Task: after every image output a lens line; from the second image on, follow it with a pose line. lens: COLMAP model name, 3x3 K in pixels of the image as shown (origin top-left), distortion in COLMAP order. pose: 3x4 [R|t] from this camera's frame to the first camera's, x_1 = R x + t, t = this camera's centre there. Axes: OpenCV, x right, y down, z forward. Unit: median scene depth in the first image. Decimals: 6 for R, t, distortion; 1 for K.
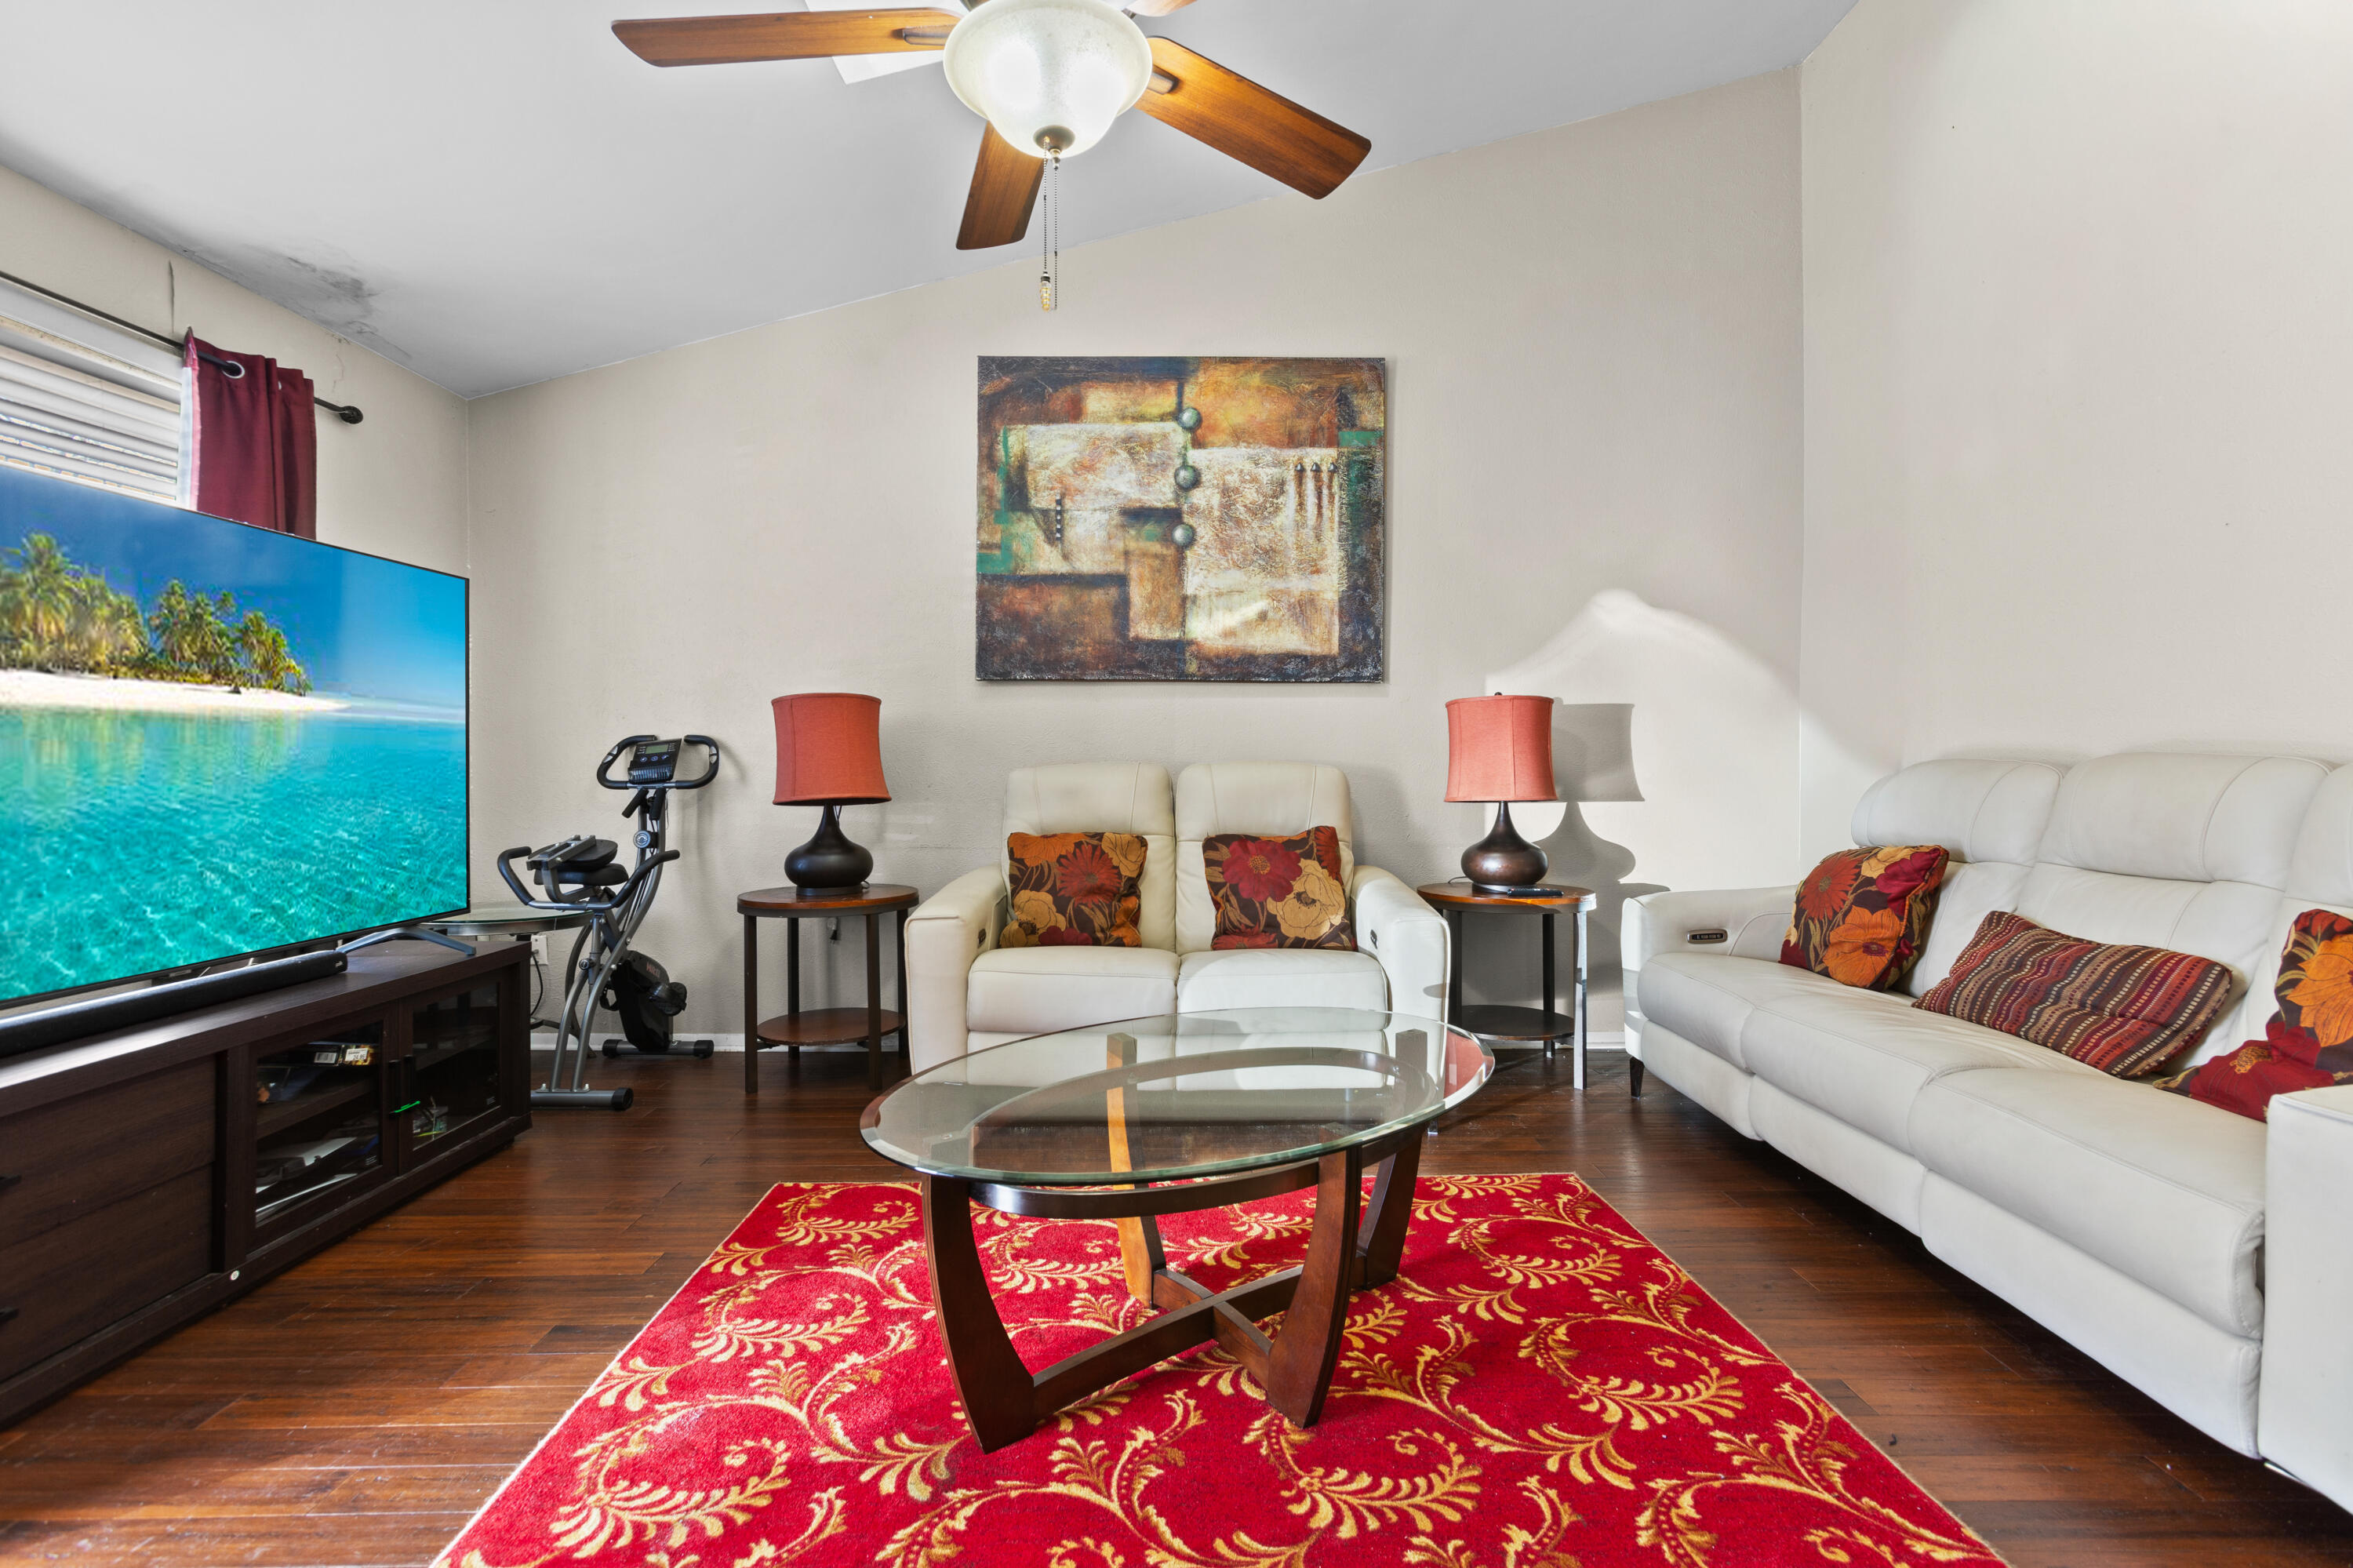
lens RADIAL K [[1051.5, 0, 1177.6], [0, 1051.5, 760.9], [0, 0, 1]] dist [-0.023807, 0.018859]
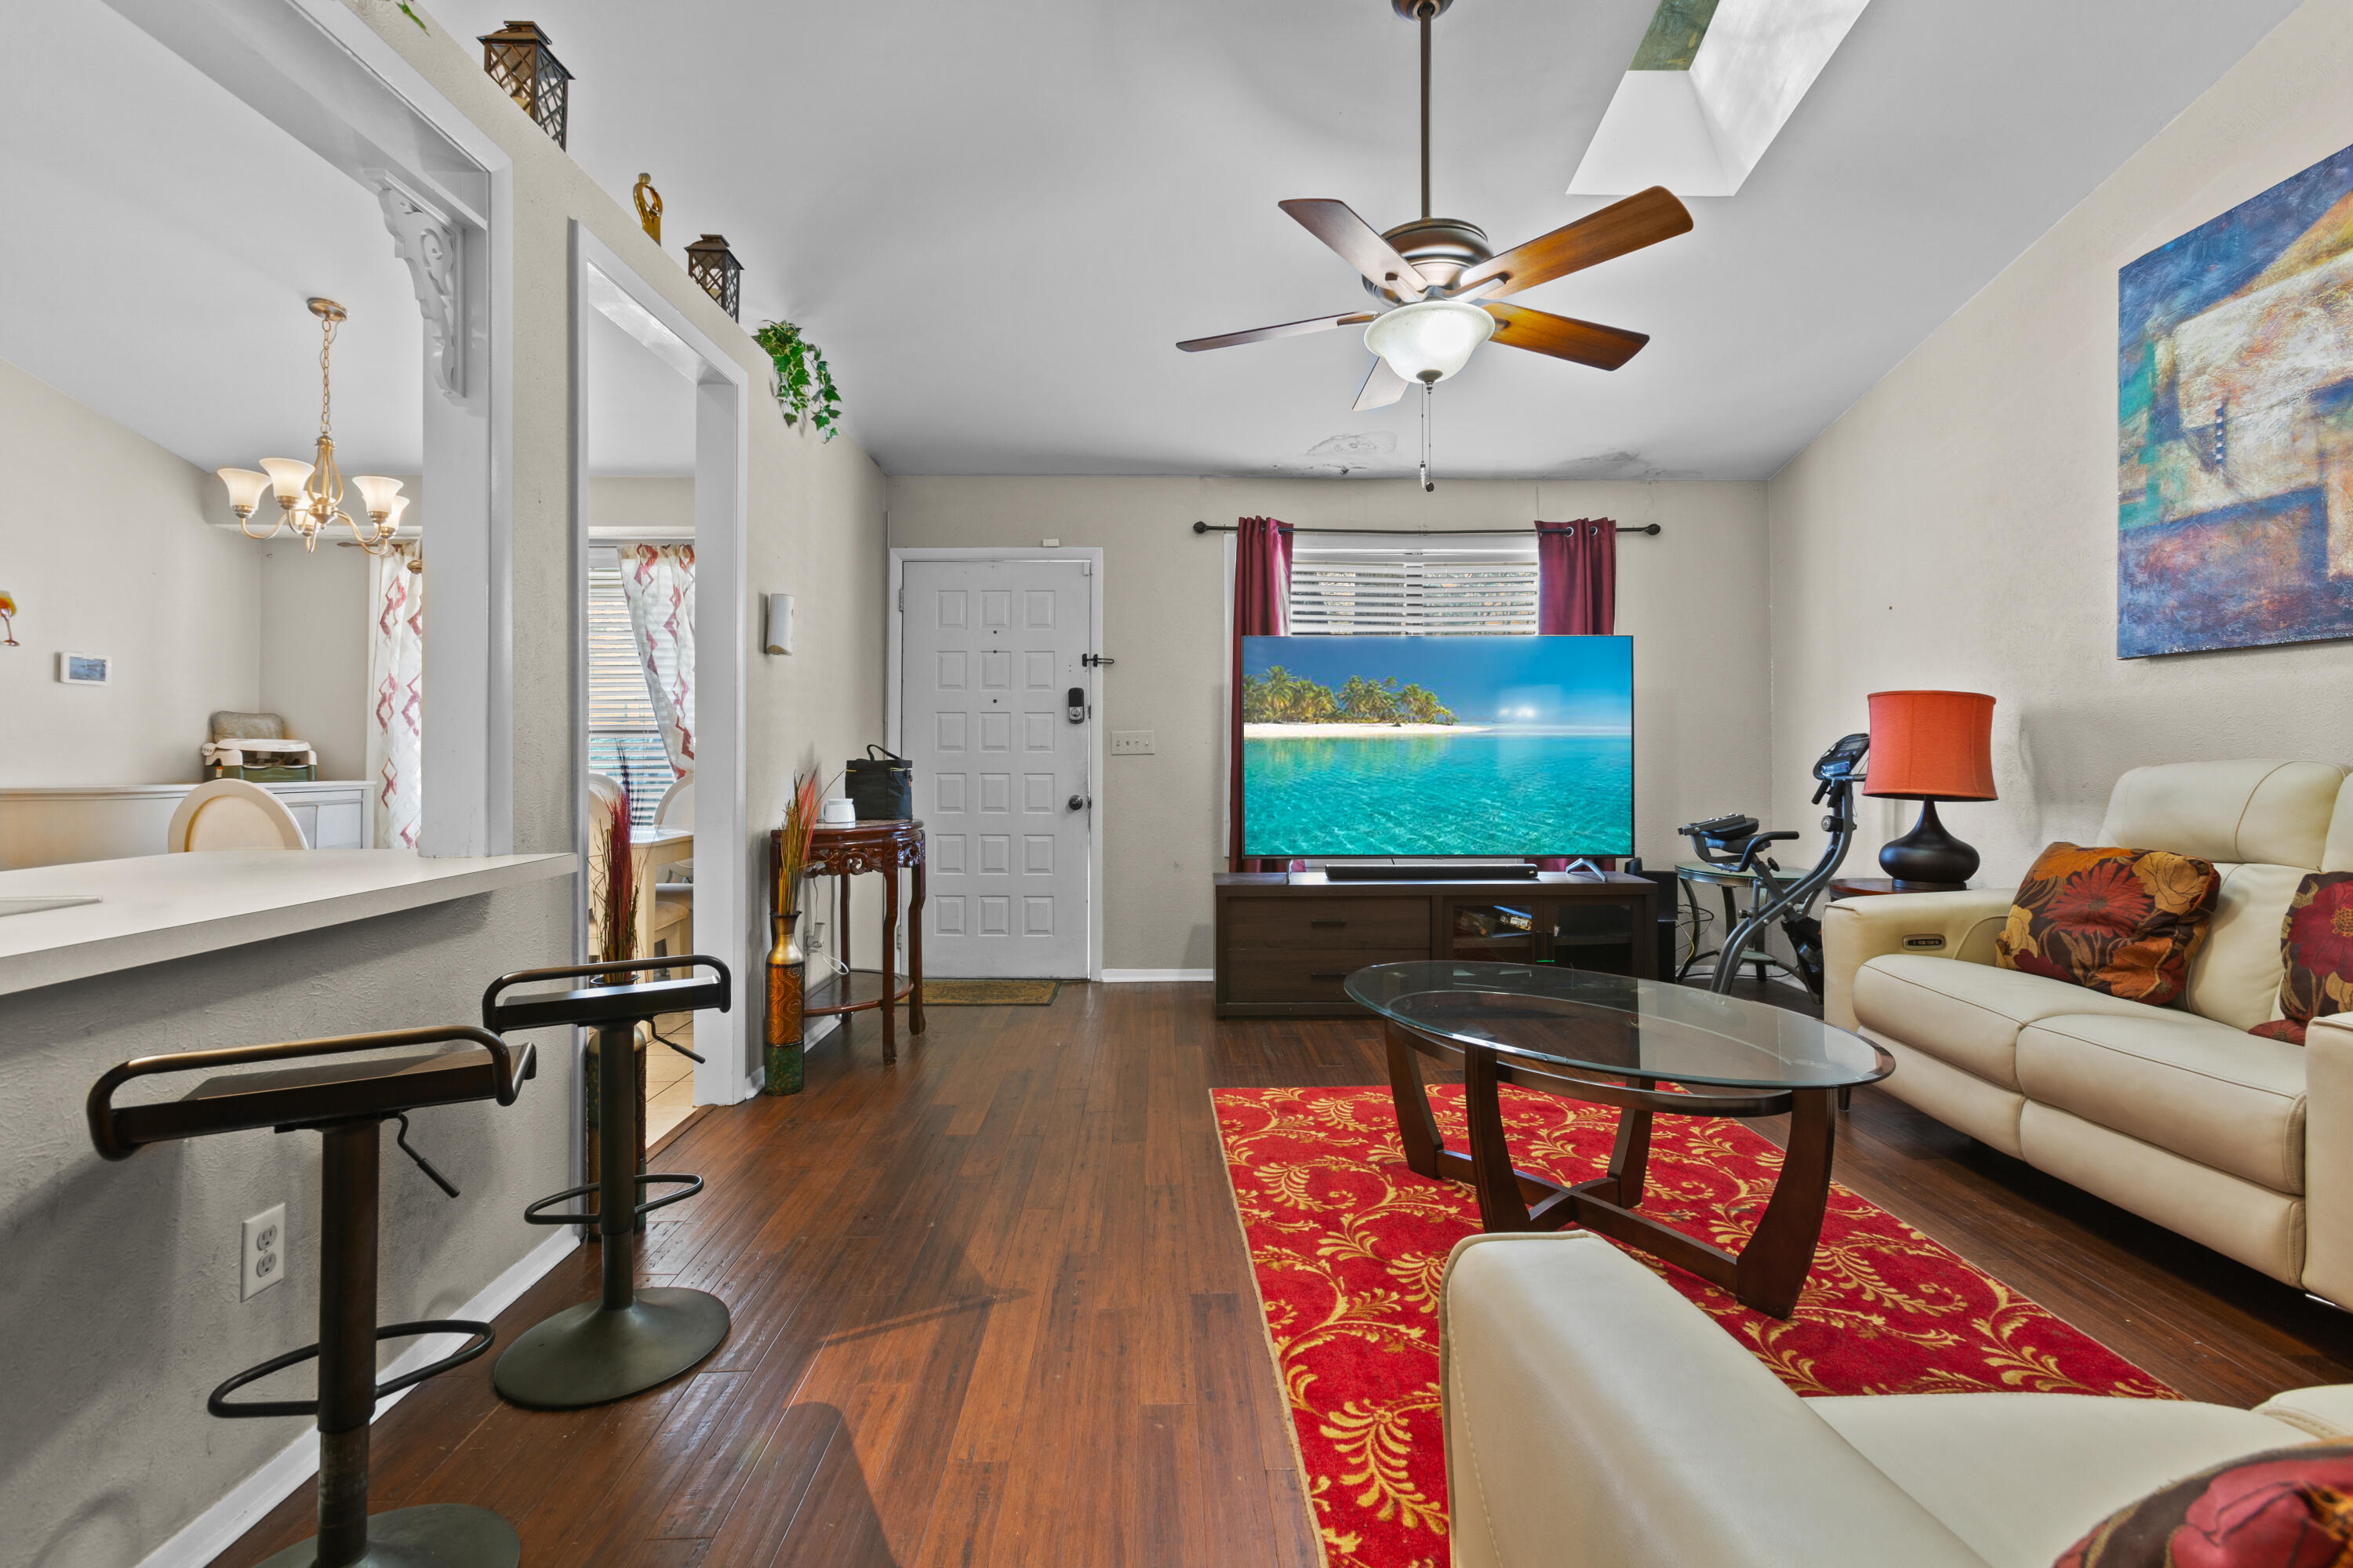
lens RADIAL K [[1055.5, 0, 1192.3], [0, 1055.5, 746.7], [0, 0, 1]] dist [-0.001010, 0.000805]
pose [[0.018293, -0.004890, -0.999821, 0.624245], [0.003594, 0.999982, -0.004825, -0.006897], [0.999826, -0.003505, 0.018311, 0.252010]]
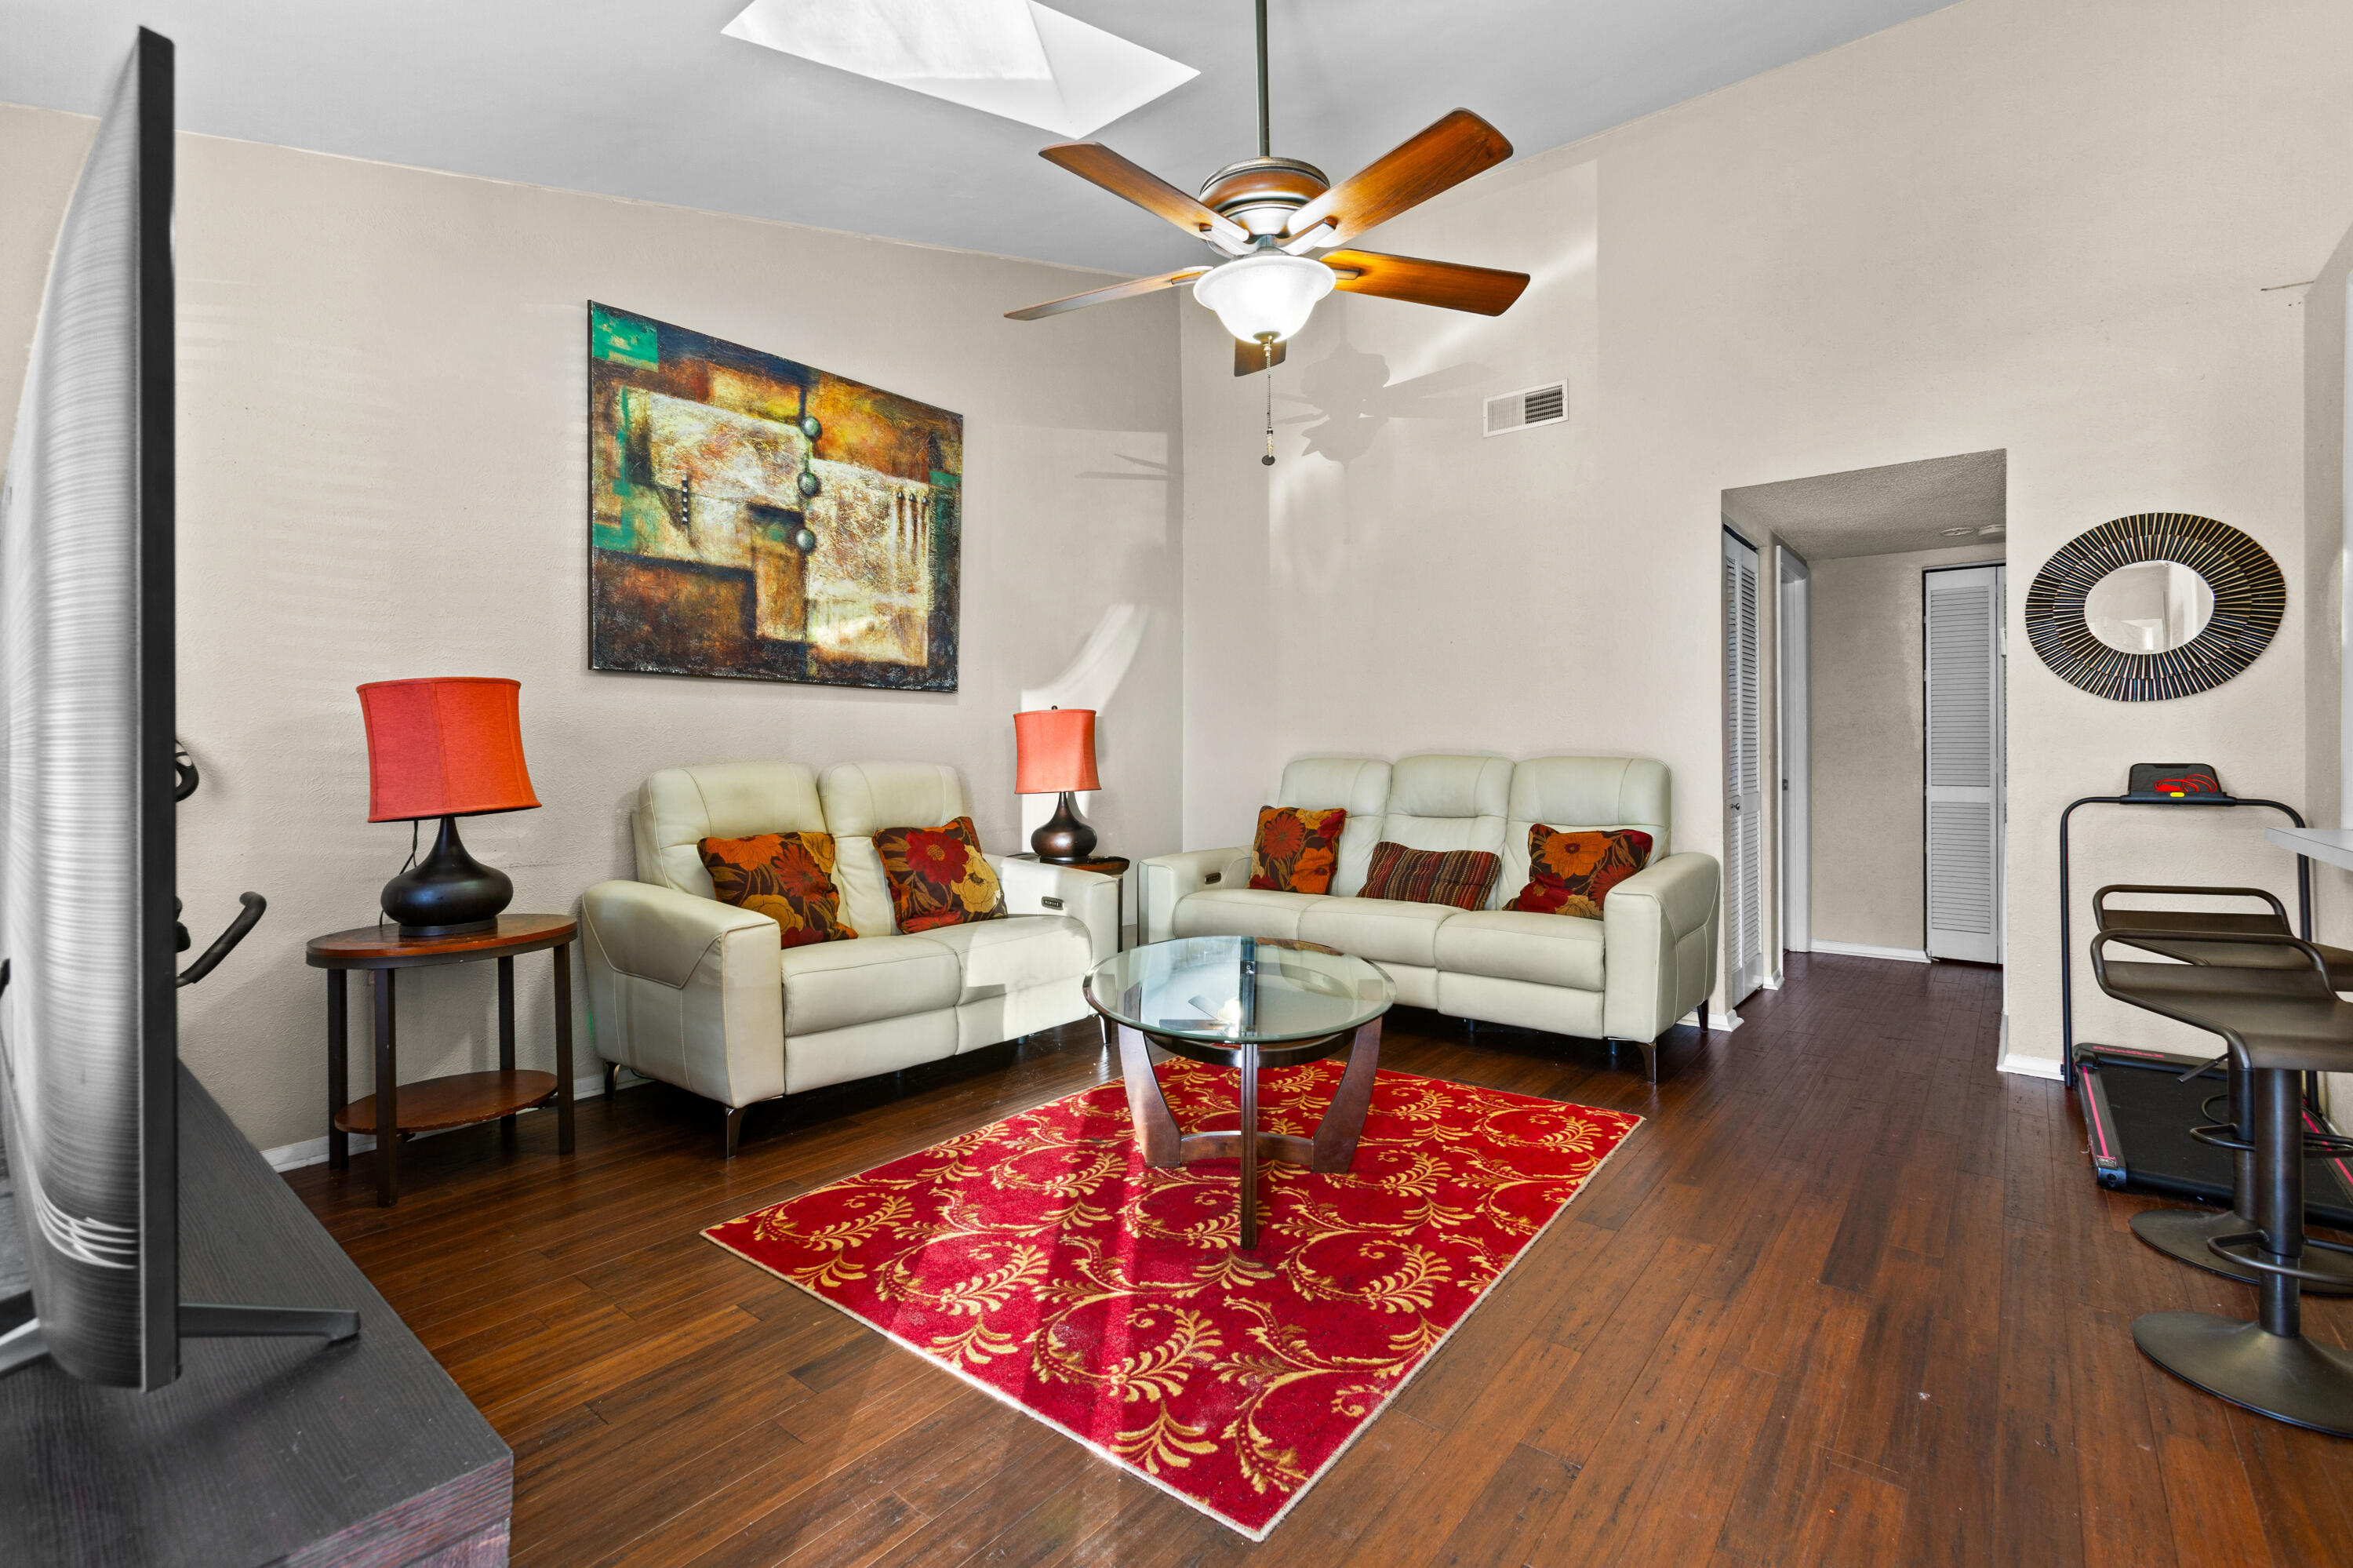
lens RADIAL K [[1055.5, 0, 1192.3], [0, 1055.5, 746.7], [0, 0, 1]] dist [-0.001010, 0.000805]
pose [[0.630022, 0.006287, 0.776552, -0.554317], [0.003360, 0.999936, -0.010822, -0.001669], [-0.776570, 0.009427, 0.629960, 0.063668]]
